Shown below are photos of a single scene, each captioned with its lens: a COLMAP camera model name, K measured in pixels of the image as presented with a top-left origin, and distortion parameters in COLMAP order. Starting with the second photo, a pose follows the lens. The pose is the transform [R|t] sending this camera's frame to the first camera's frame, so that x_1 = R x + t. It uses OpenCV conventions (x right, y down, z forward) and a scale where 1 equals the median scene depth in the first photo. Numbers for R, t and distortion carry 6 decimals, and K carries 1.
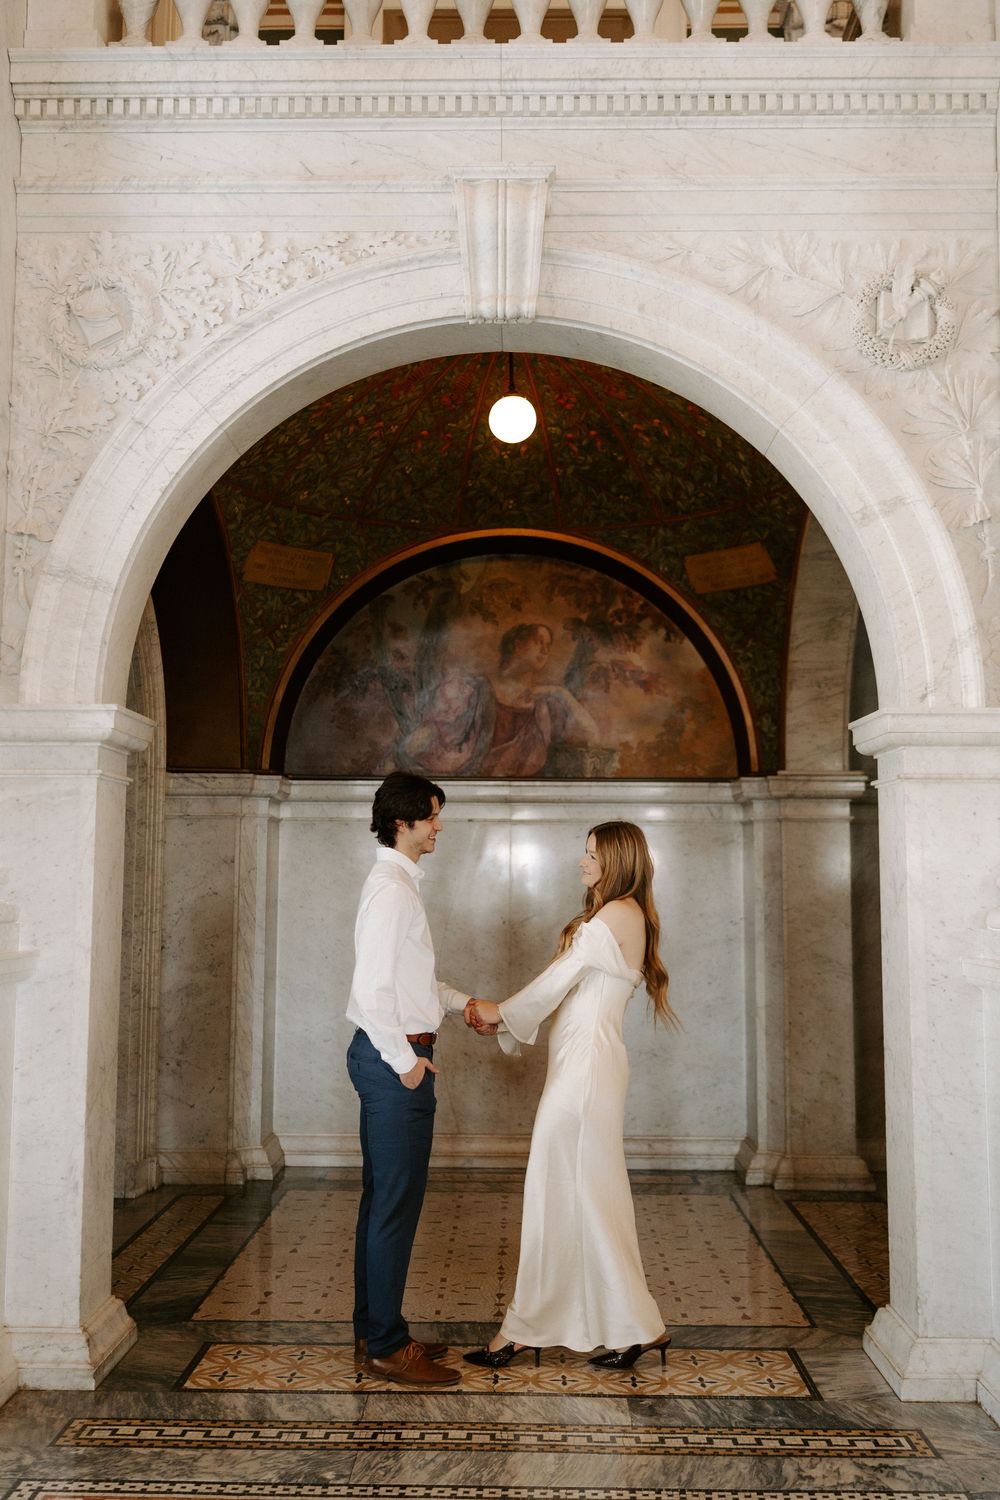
lens RADIAL K [[1462.9, 0, 502.1], [0, 1462.9, 765.9], [0, 0, 1]] dist [0.006454, -0.019057]
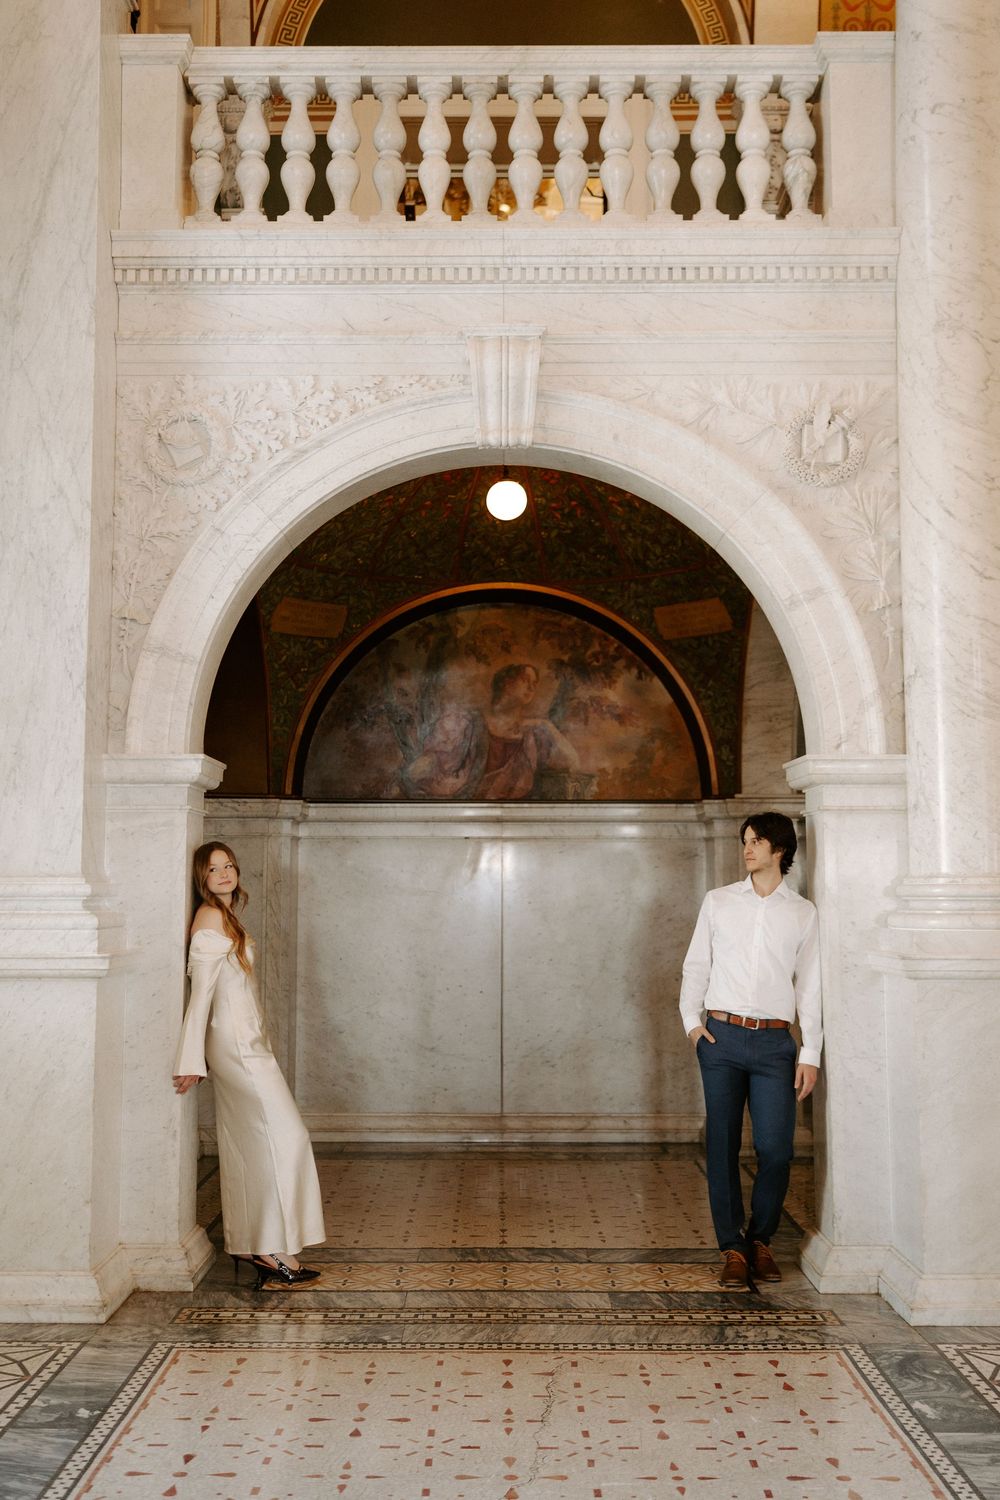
lens RADIAL K [[1507.2, 0, 496.5], [0, 1507.2, 766.2], [0, 0, 1]] dist [-0.000389, -0.000872]
pose [[0.999866, -0.003655, 0.015944, -0.028920], [0.003703, 0.999989, -0.002962, -0.025576], [-0.015933, 0.003021, 0.999869, -0.293817]]
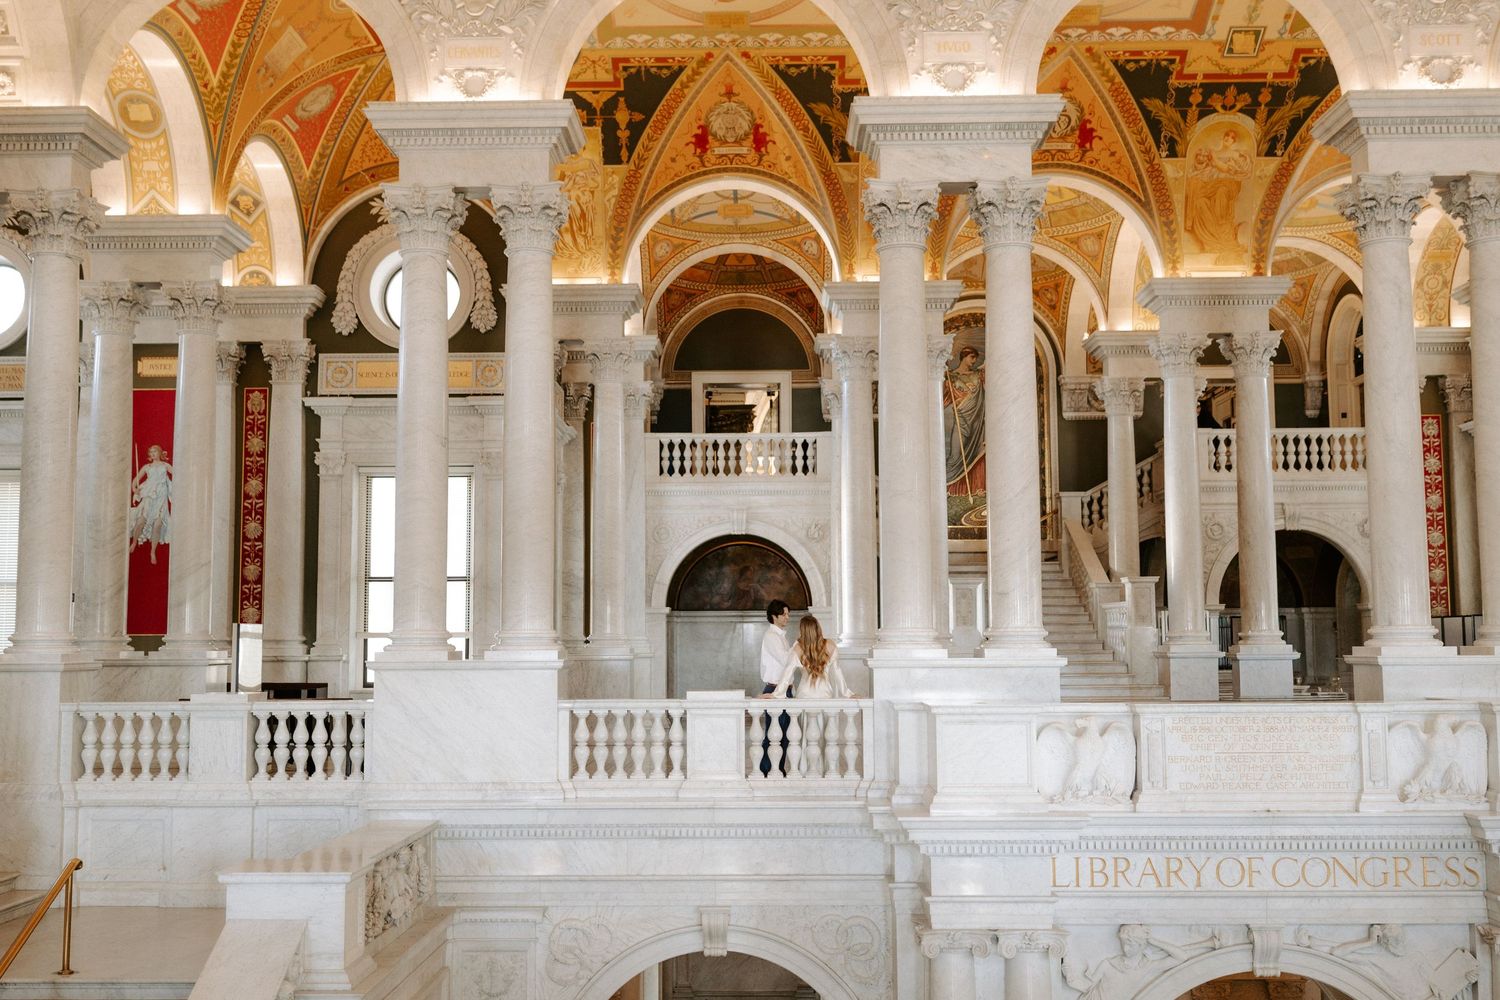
lens RADIAL K [[1470.4, 0, 750.0], [0, 1470.4, 500.0], [0, 0, 1]] dist [0.000522, -0.025884]
pose [[0.999915, -0.011877, 0.005464, 0.013086], [0.011966, 0.999789, -0.016716, -0.338003], [-0.005264, 0.016780, 0.999845, -4.372605]]
